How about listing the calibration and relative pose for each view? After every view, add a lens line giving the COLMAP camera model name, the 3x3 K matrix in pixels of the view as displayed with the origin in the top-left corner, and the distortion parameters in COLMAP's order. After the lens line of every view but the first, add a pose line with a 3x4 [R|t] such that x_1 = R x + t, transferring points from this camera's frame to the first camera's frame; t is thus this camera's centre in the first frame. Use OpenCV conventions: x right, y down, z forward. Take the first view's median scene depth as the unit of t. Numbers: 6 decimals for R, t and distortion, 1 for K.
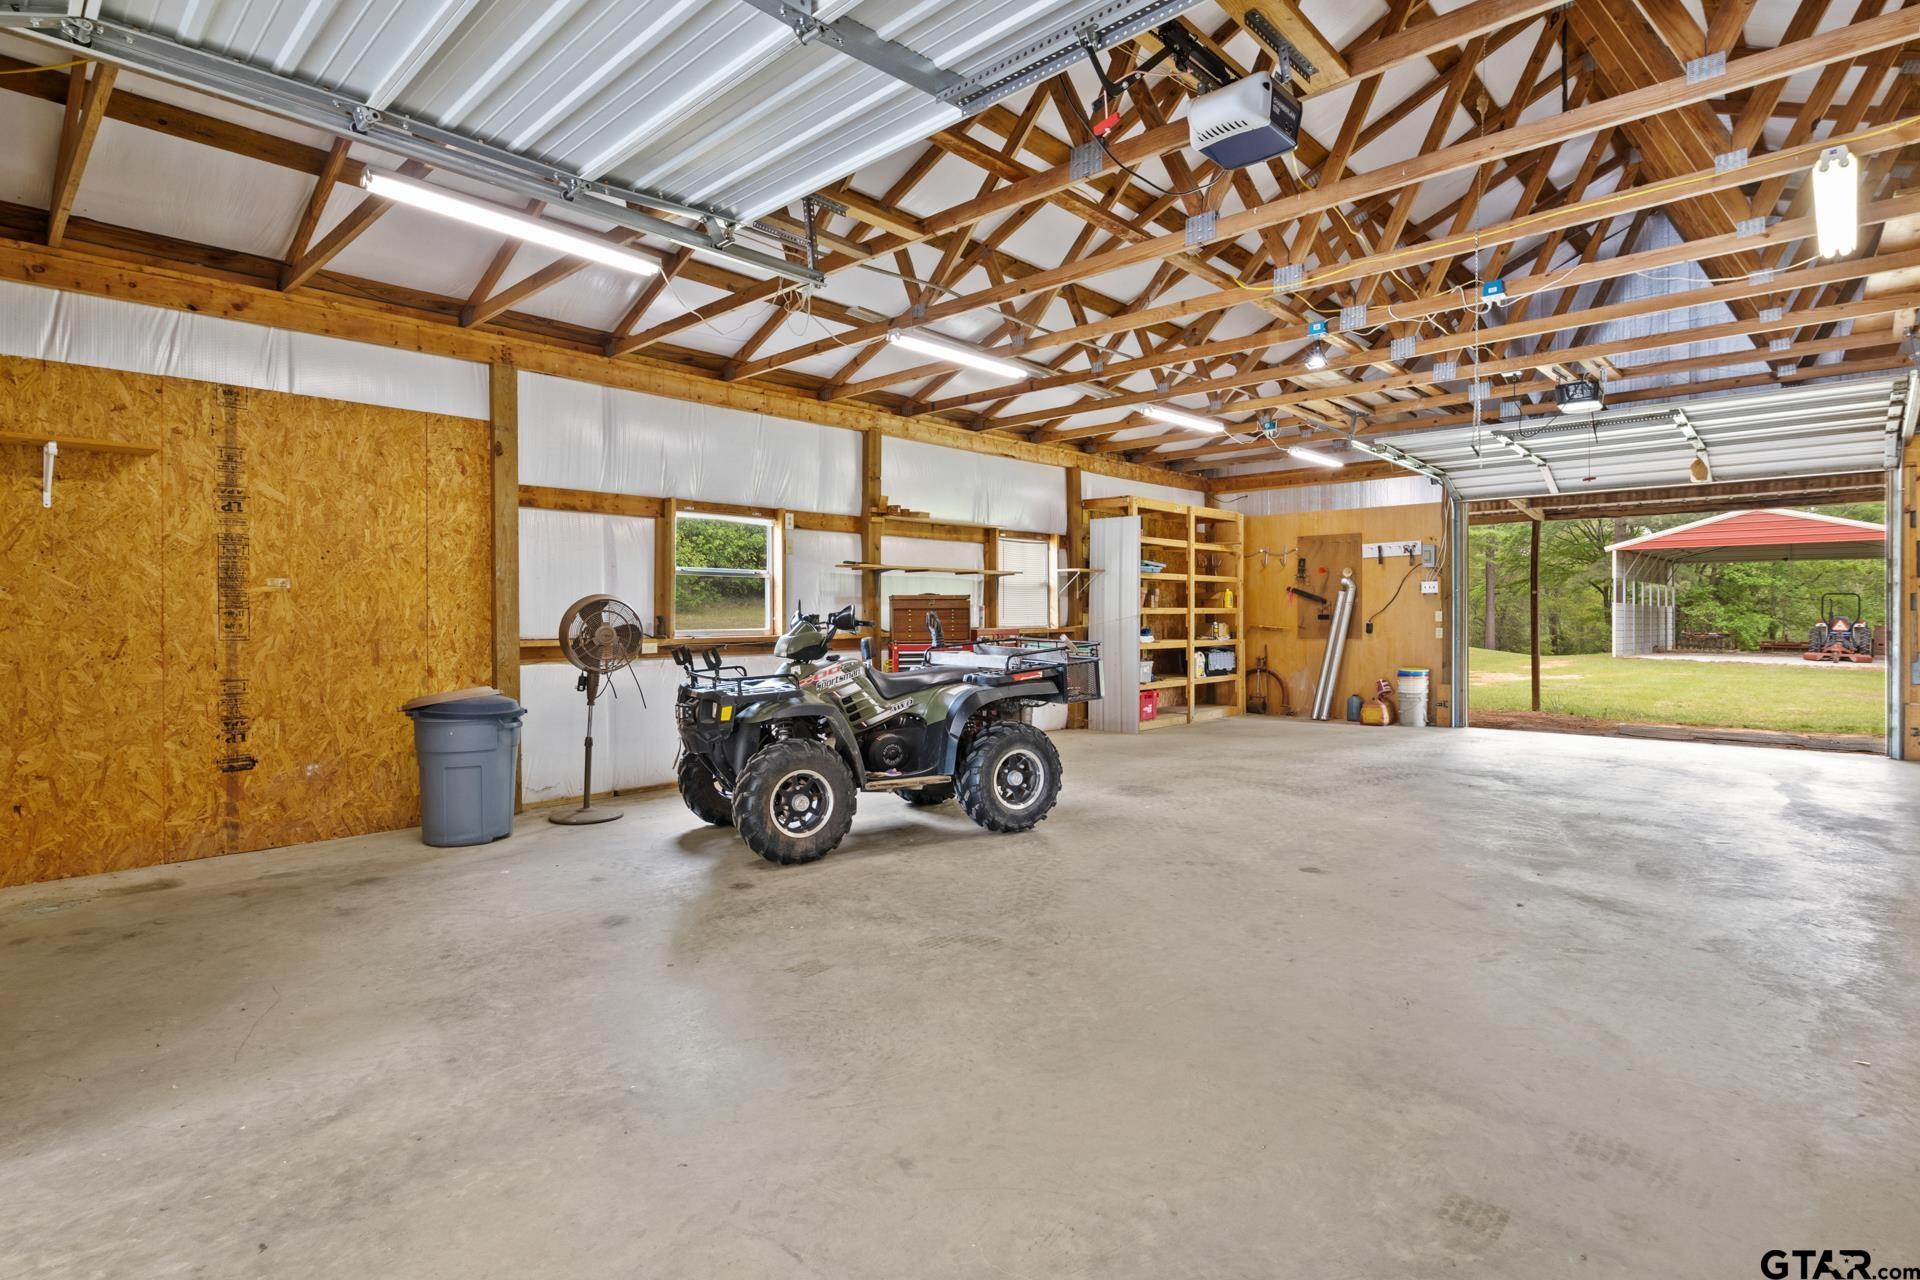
lens RADIAL K [[964.2, 0, 960.2], [0, 964.2, 615.1], [0, 0, 1]] dist [-0.003041, -0.001597]
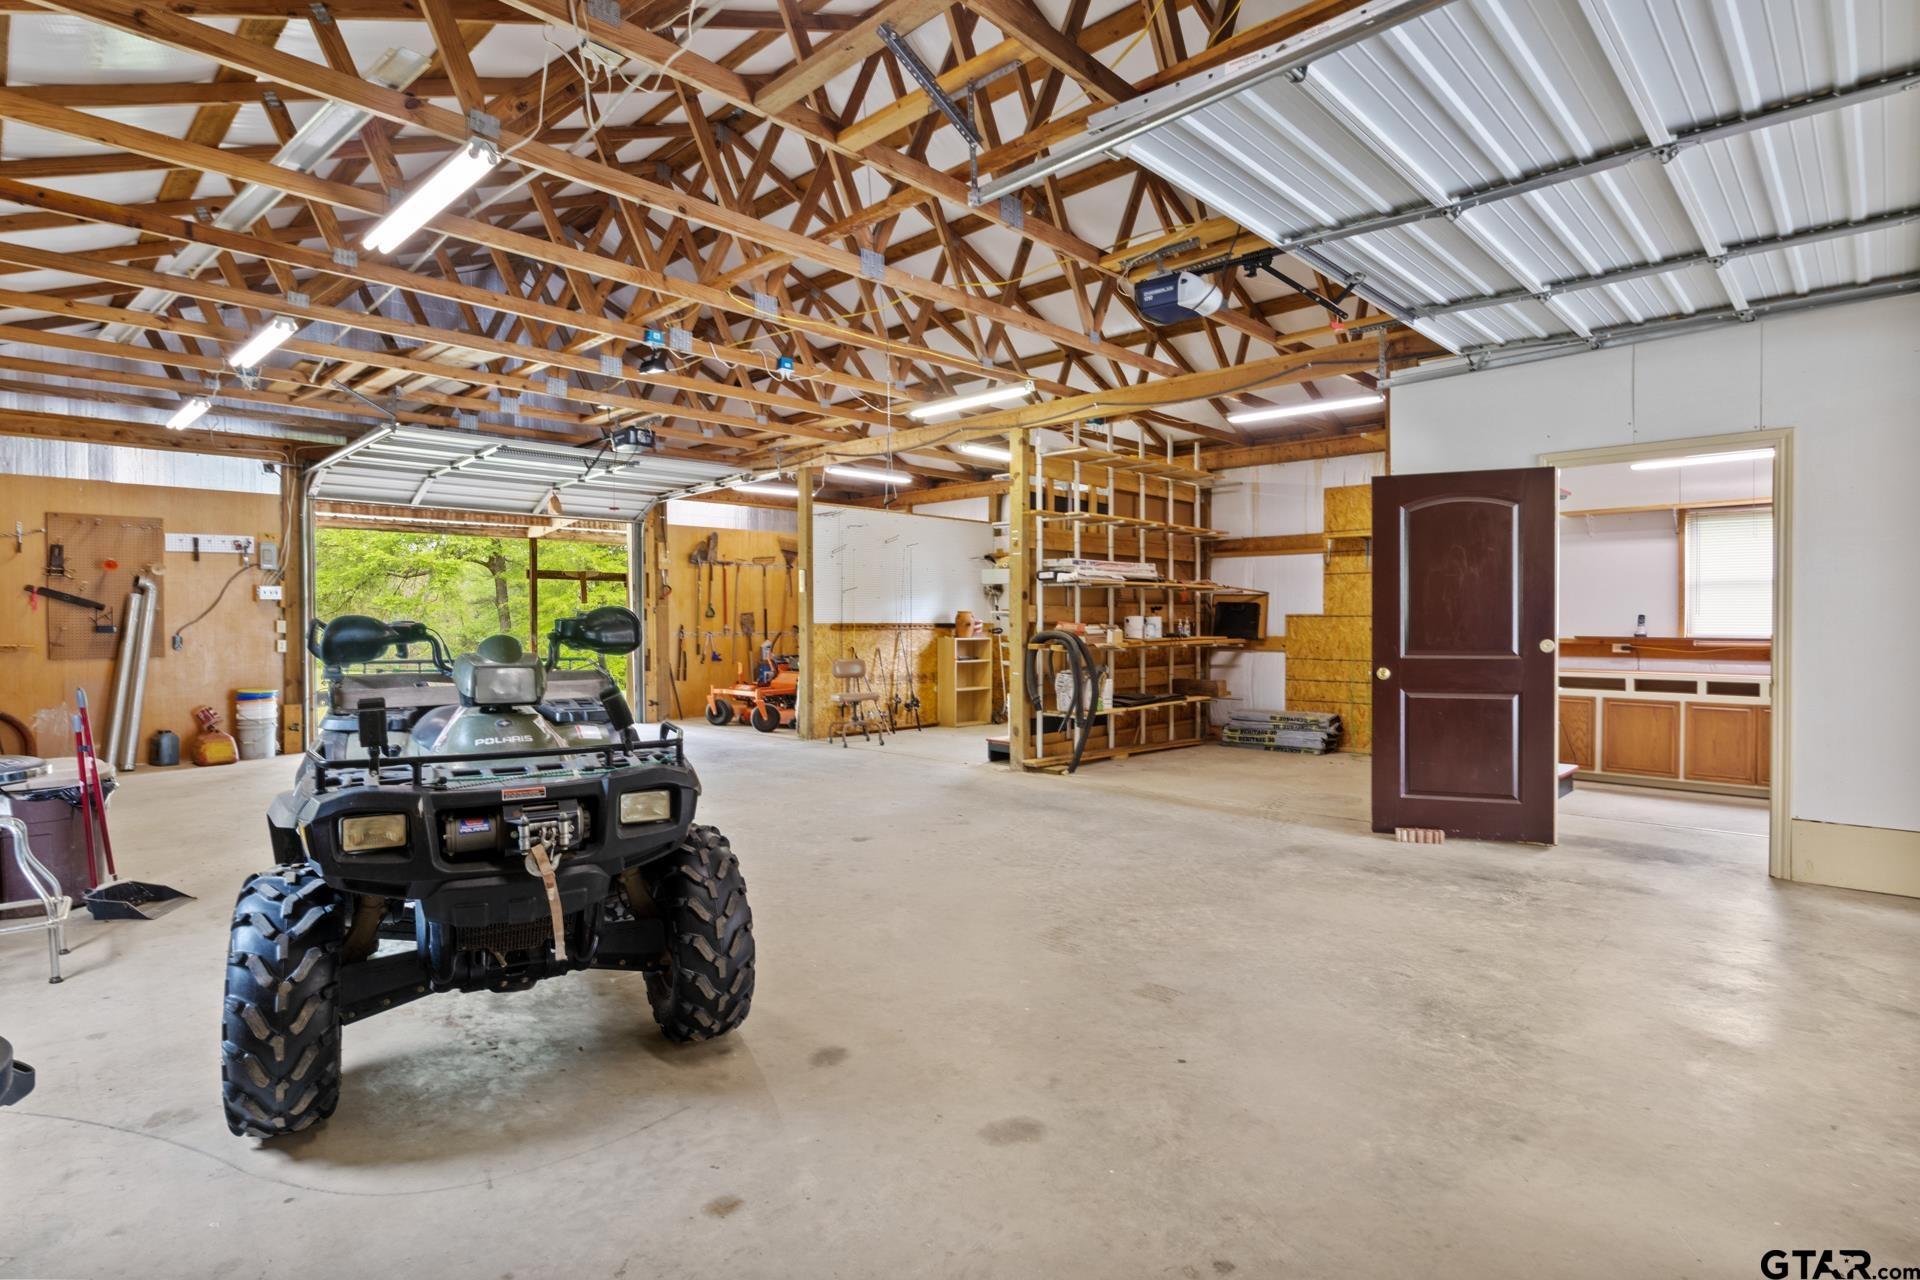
lens RADIAL K [[964.2, 0, 960.2], [0, 964.2, 615.1], [0, 0, 1]] dist [-0.003041, -0.001597]
pose [[0.008925, 0.008391, 0.999925, -1.022111], [0.004703, 0.999953, -0.008434, 0.002431], [-0.999949, 0.004778, 0.008885, 1.091756]]
